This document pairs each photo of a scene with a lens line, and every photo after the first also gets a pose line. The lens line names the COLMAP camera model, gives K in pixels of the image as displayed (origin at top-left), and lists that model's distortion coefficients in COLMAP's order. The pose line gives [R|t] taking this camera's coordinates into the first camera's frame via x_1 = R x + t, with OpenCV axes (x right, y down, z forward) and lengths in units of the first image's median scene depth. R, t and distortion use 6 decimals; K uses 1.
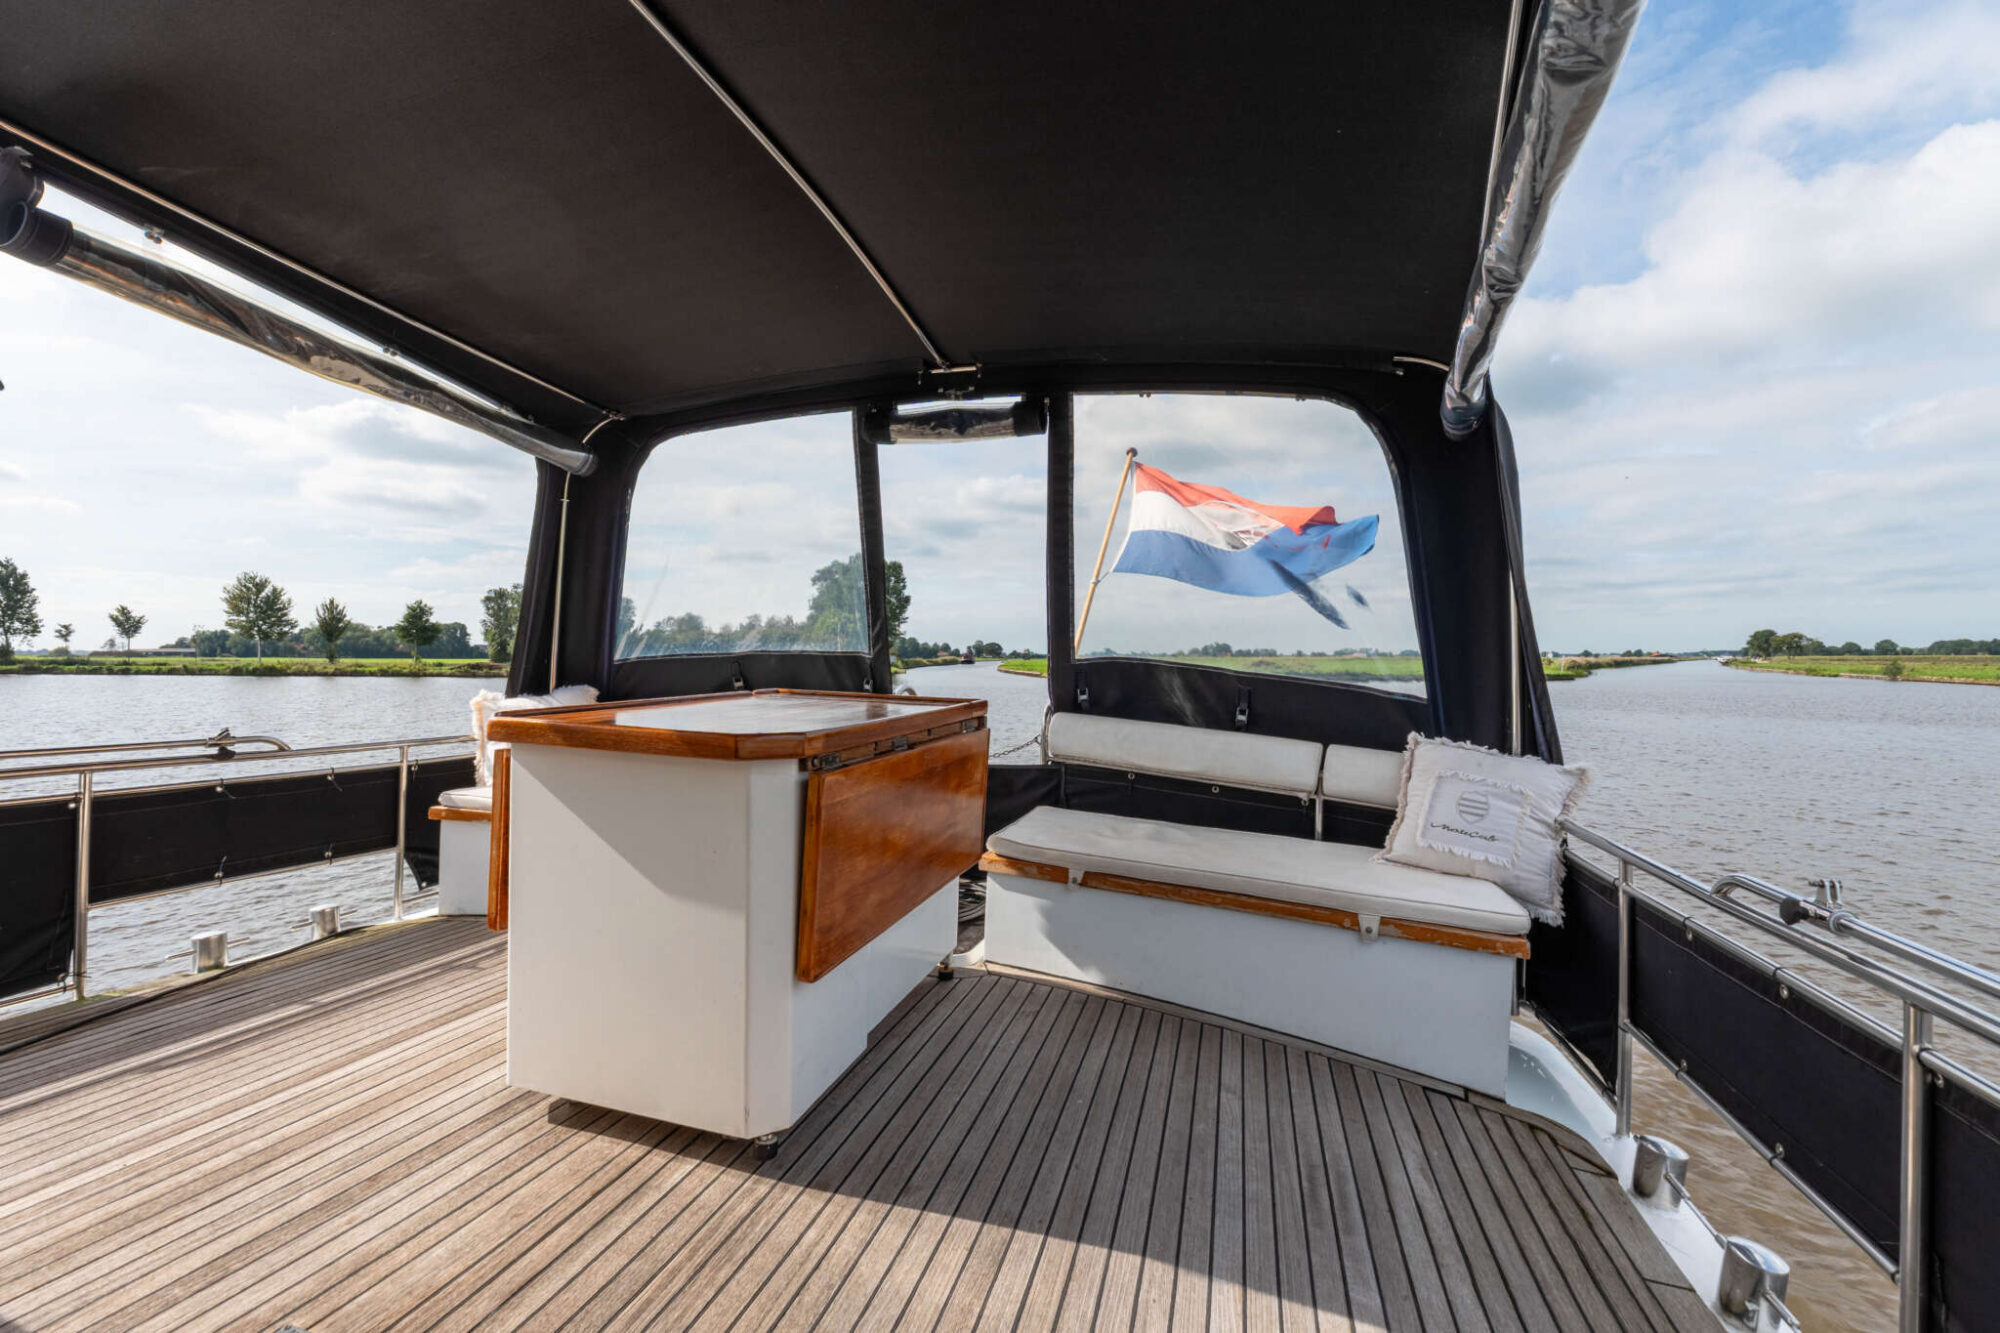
lens RADIAL K [[842.0, 0, 1002.2], [0, 842.0, 666.2], [0, 0, 1]] dist [-0.004461, -0.000727]
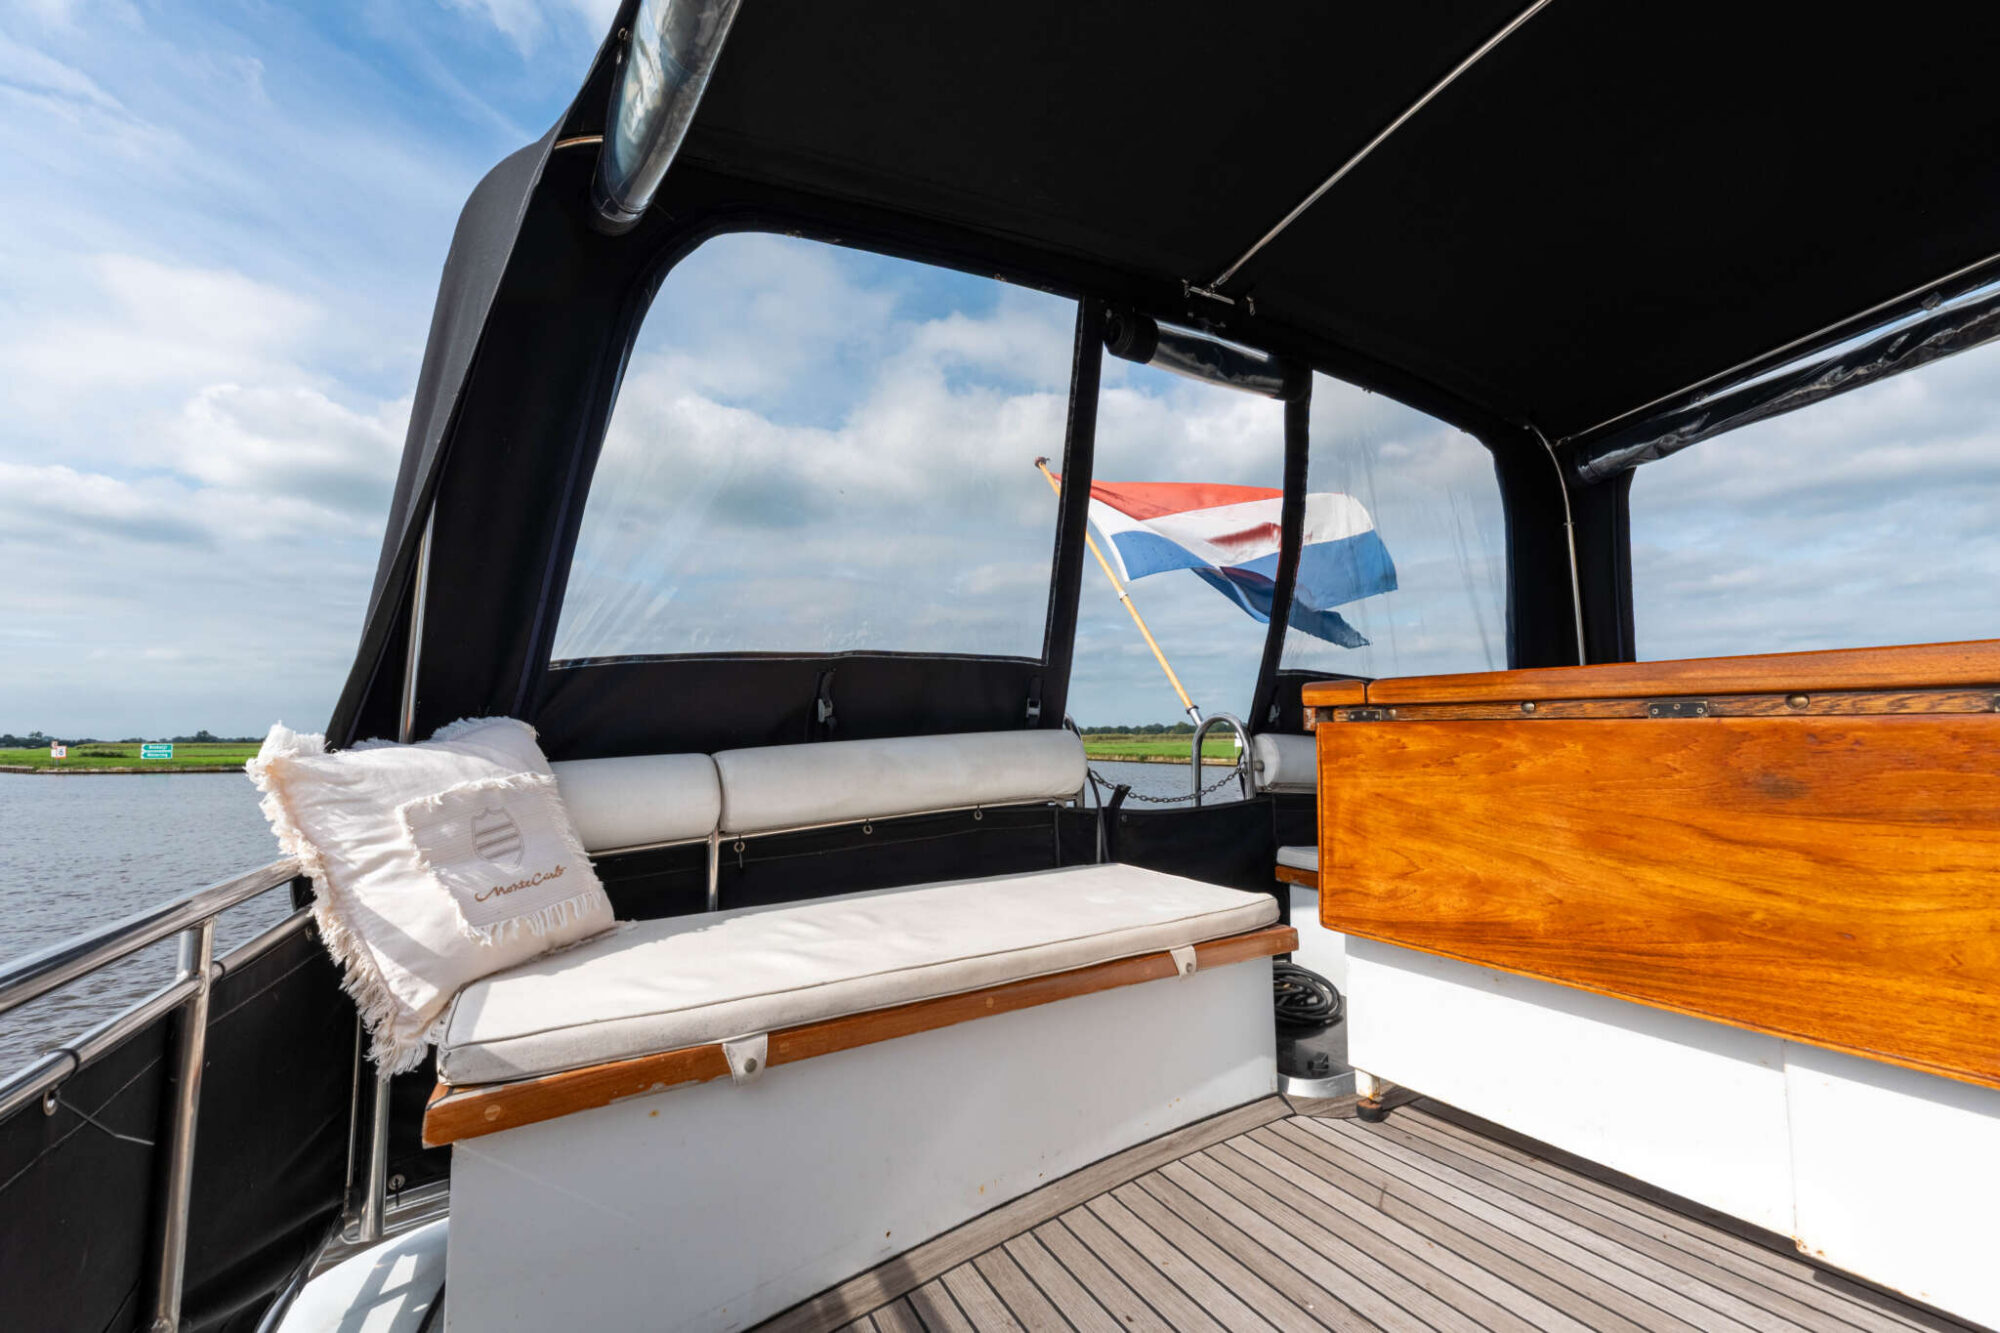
lens RADIAL K [[842.0, 0, 1002.2], [0, 842.0, 666.2], [0, 0, 1]] dist [-0.004461, -0.000727]
pose [[0.685315, 0.034076, 0.727450, -0.844097], [0.039277, 0.995721, -0.083644, 0.056281], [-0.727187, 0.085894, 0.681044, 0.720035]]
